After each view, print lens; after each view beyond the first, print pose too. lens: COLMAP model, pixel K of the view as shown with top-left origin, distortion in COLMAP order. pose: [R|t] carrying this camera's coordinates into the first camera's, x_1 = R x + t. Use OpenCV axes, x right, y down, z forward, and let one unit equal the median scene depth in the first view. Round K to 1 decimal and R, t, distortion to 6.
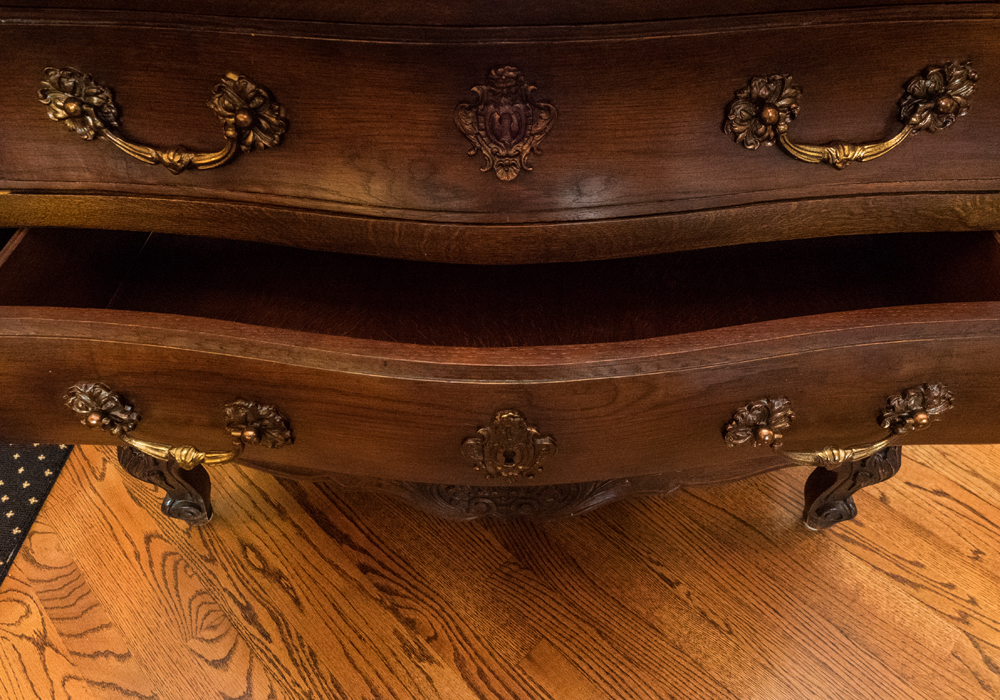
lens RADIAL K [[666.3, 0, 505.6], [0, 666.3, 351.2], [0, 0, 1]] dist [-0.017174, -0.002581]
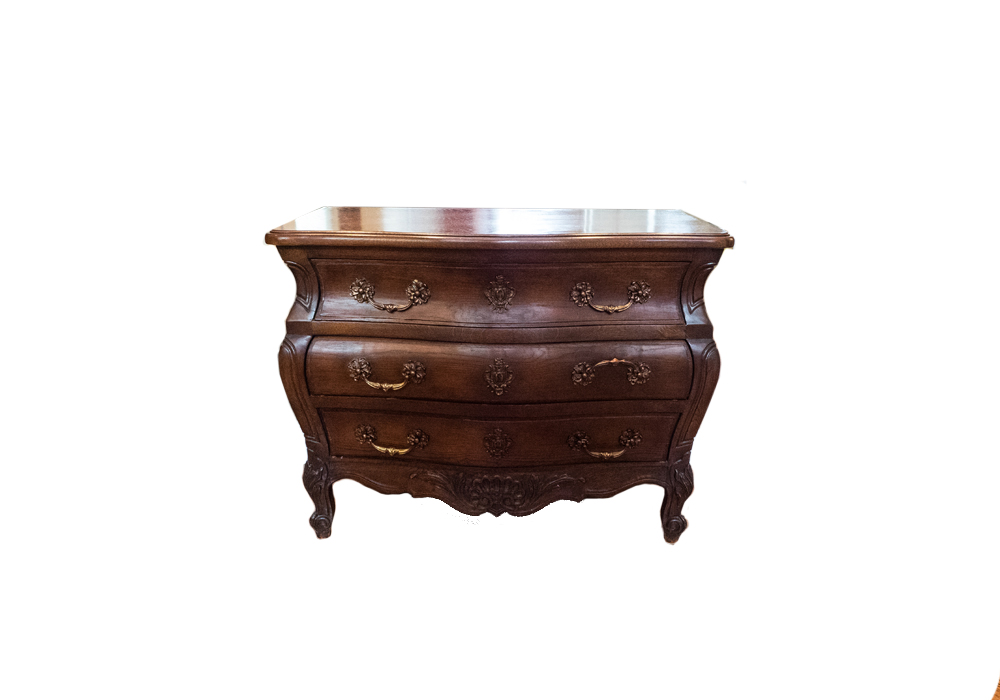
lens RADIAL K [[666.3, 0, 505.6], [0, 666.3, 351.2], [0, 0, 1]] dist [-0.017174, -0.002581]
pose [[0.999888, 0.014905, -0.001225, 0.033333], [-0.013088, 0.832475, -0.553908, 1.597949], [-0.007236, 0.553862, 0.832577, -1.458645]]
